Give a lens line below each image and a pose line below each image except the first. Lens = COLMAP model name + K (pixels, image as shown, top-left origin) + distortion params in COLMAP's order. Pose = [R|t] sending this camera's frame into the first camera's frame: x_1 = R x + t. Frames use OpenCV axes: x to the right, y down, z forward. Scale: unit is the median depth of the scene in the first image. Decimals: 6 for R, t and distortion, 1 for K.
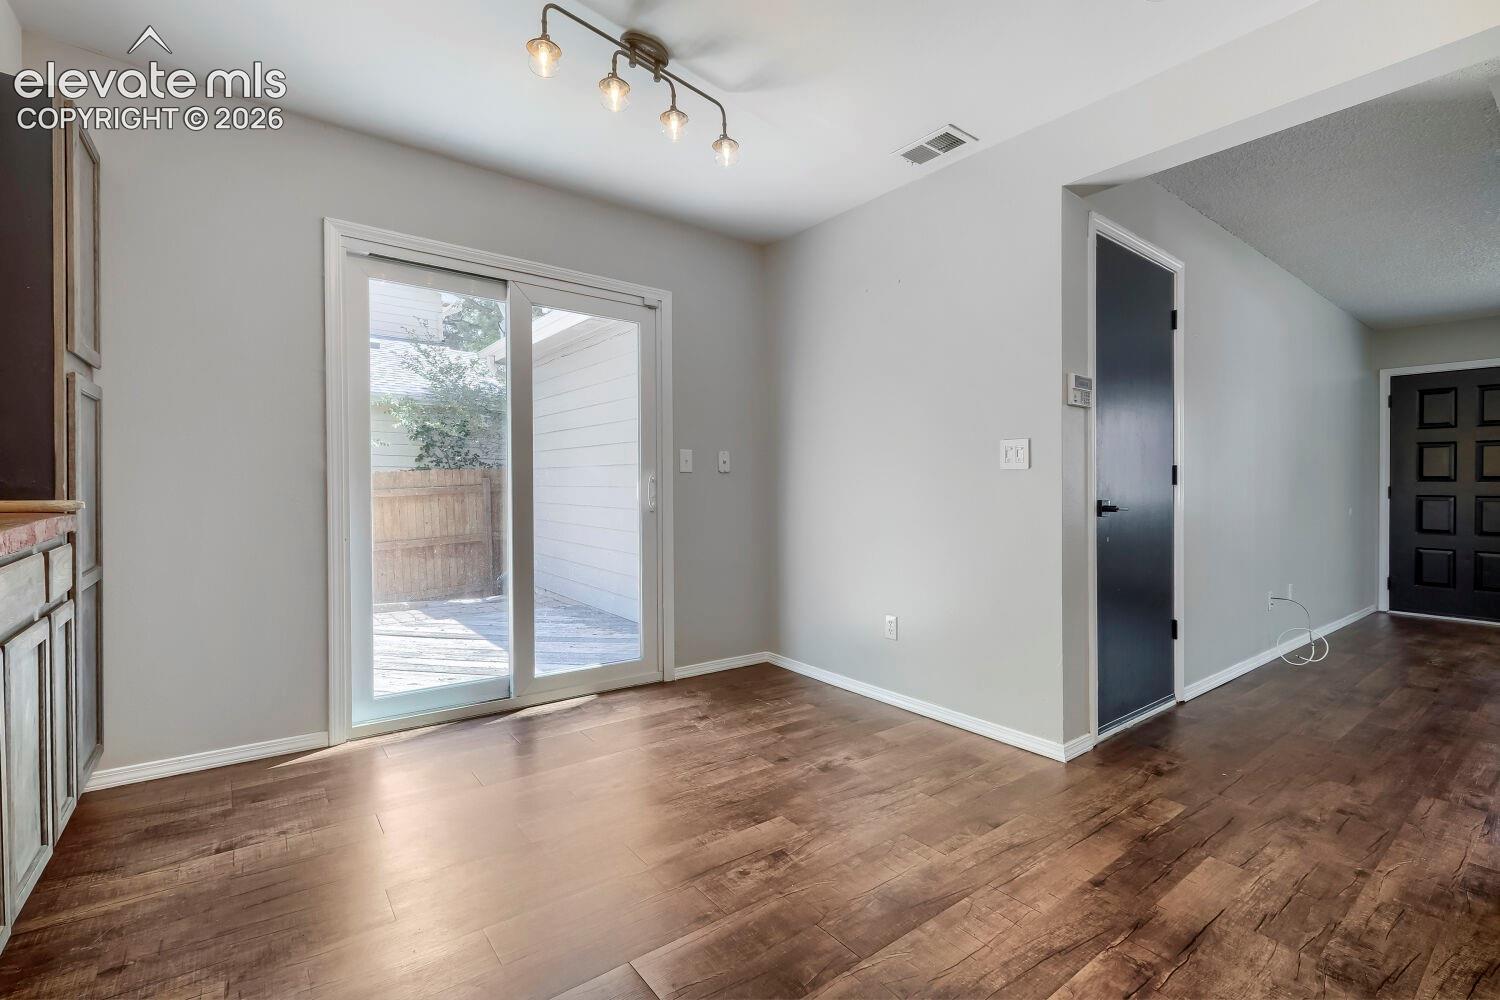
lens RADIAL K [[671.7, 0, 749.4], [0, 671.7, 495.0], [0, 0, 1]] dist [-0.000768, -0.000324]
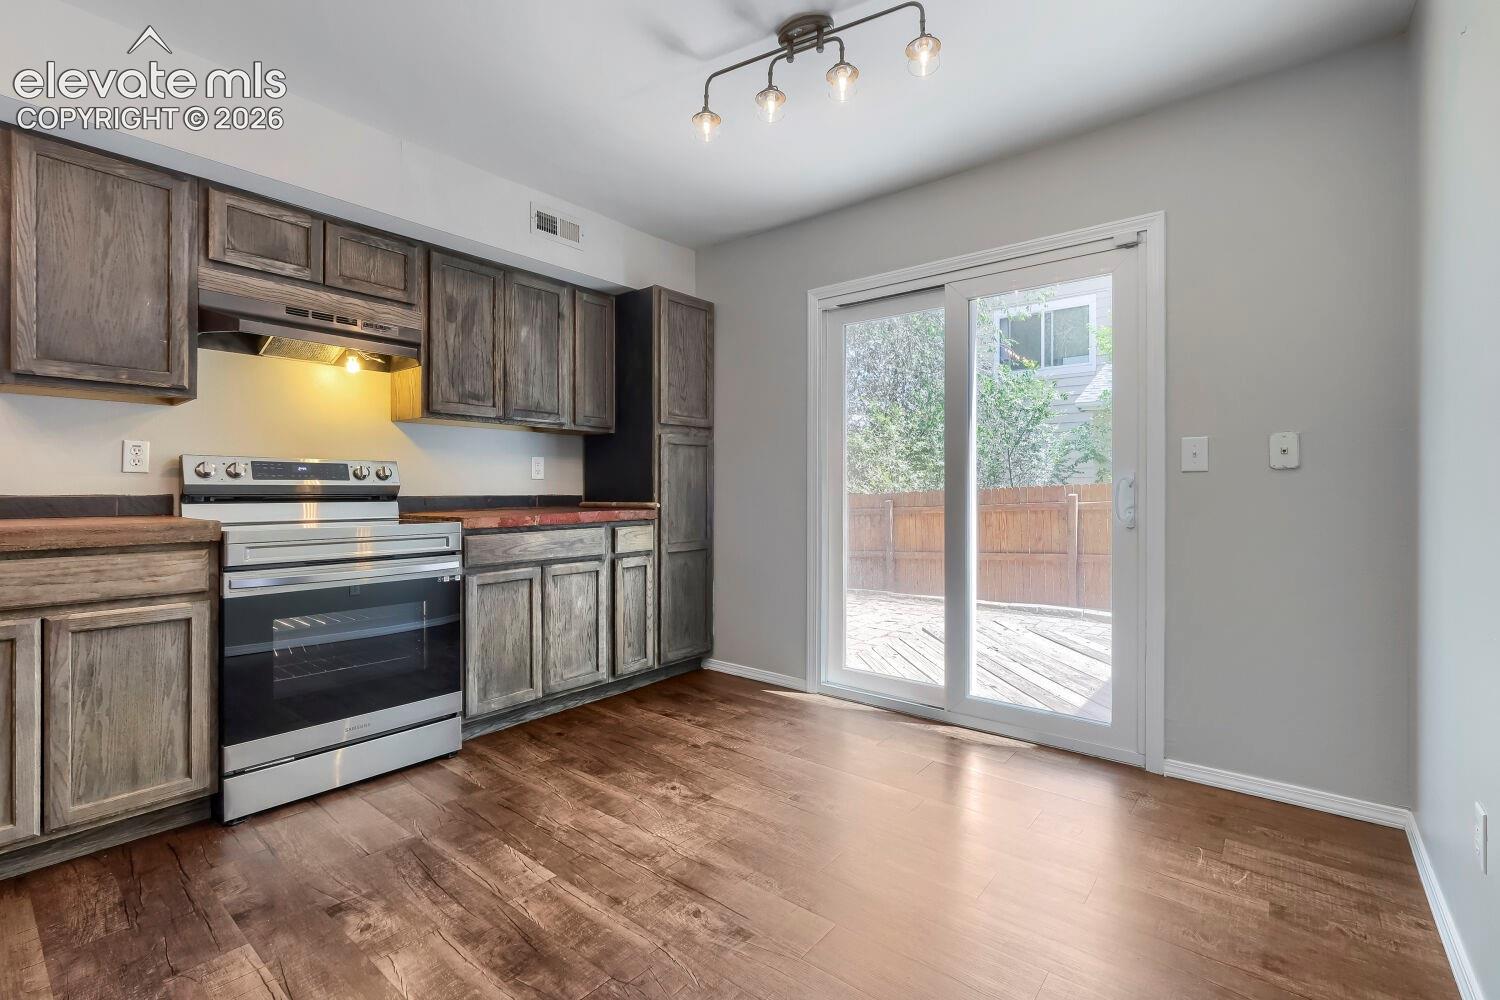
lens RADIAL K [[660.3, 0, 745.9], [0, 660.3, 501.7], [0, 0, 1]] dist [-0.001428, -0.000706]
pose [[0.233783, 0.005766, -0.972272, 0.701810], [-0.010100, 0.999943, 0.003502, -0.002117], [0.972236, 0.009001, 0.233828, 0.678203]]
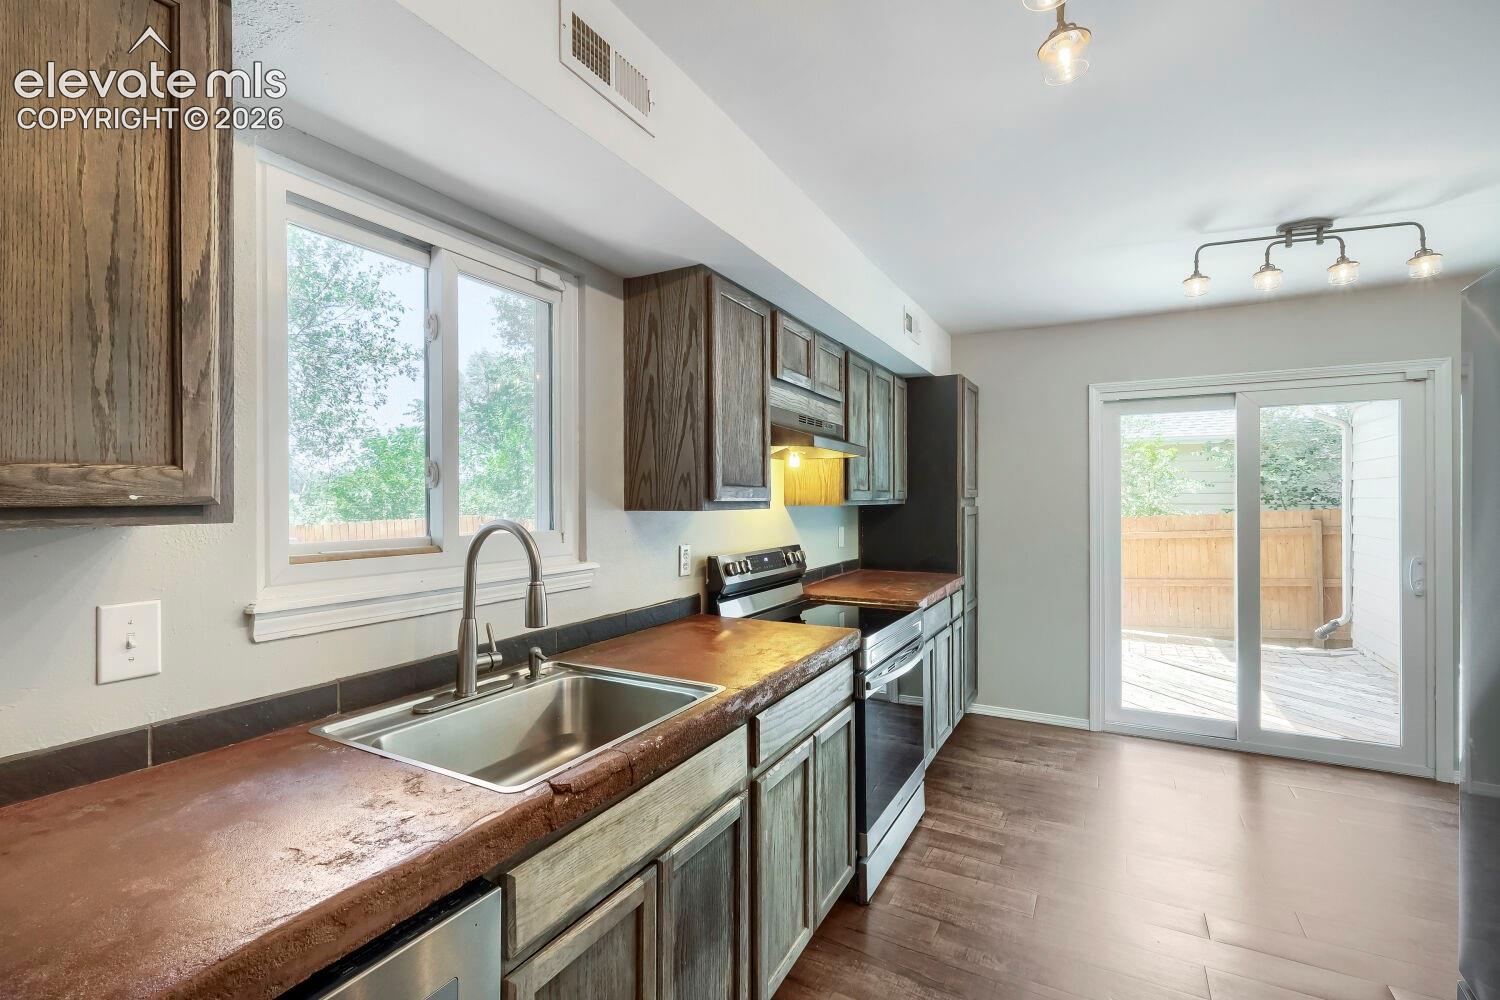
lens RADIAL K [[662.4, 0, 754.0], [0, 662.4, 513.1], [0, 0, 1]] dist [-0.000389, 0.000526]
pose [[0.411003, 0.007145, -0.911606, 0.501298], [-0.003286, 0.999974, 0.006356, -0.147727], [0.911628, 0.000383, 0.411016, -0.366948]]
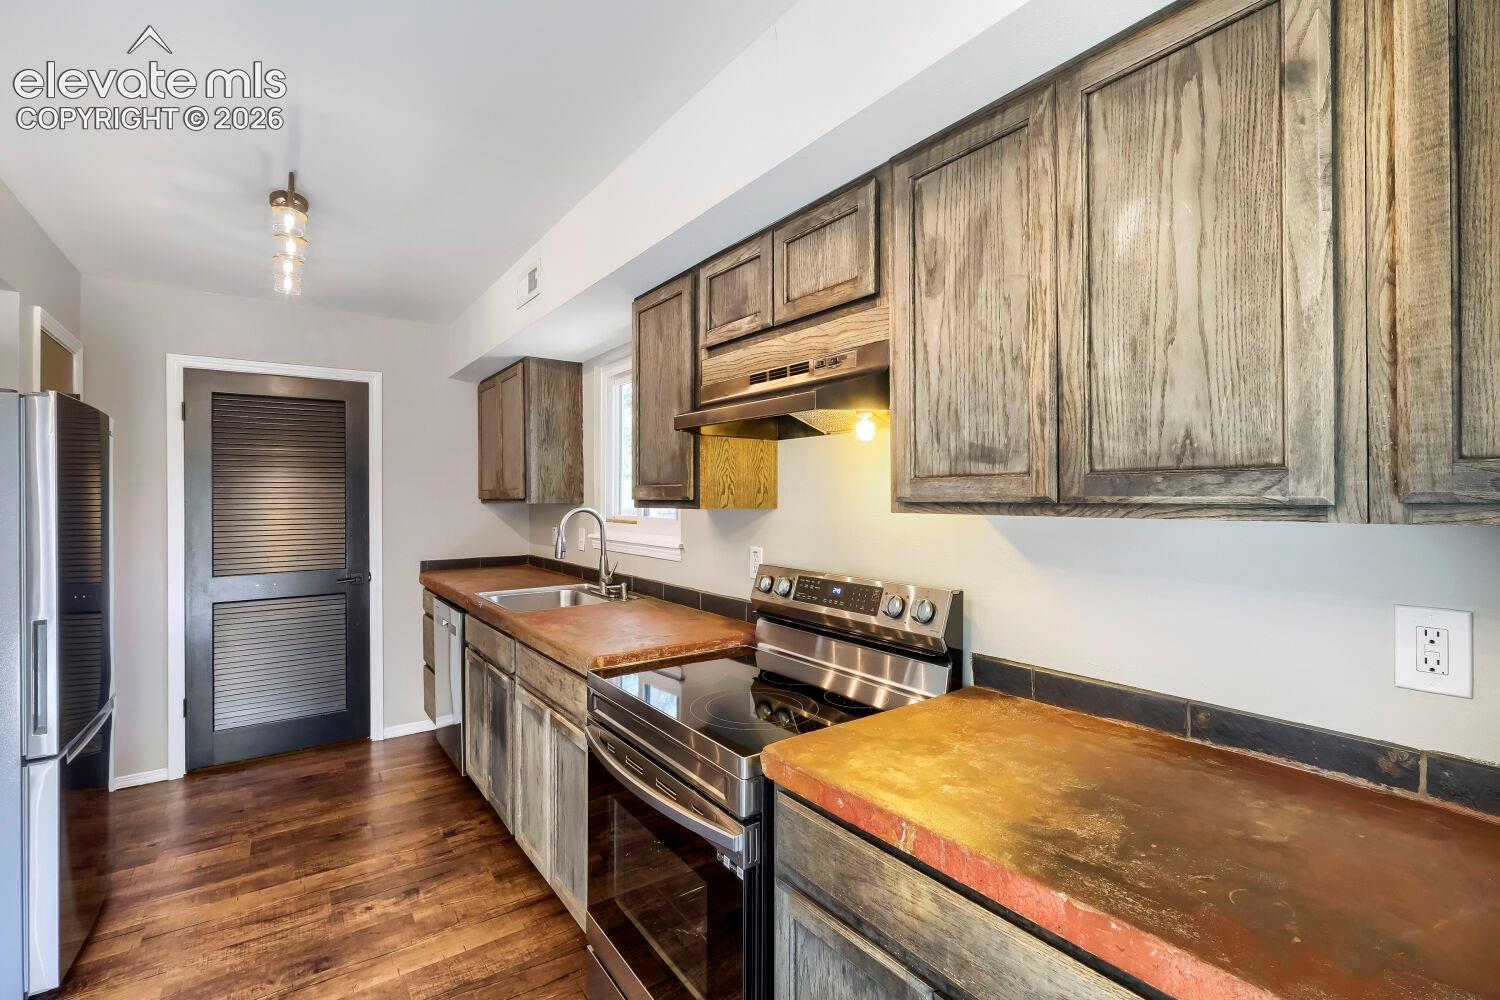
lens RADIAL K [[671.7, 0, 749.4], [0, 671.7, 495.0], [0, 0, 1]] dist [-0.000768, -0.000324]
pose [[-0.999501, -0.004063, 0.031310, -0.564013], [-0.003590, 0.999879, 0.015130, -0.180808], [-0.031367, 0.015010, -0.999395, 1.010313]]
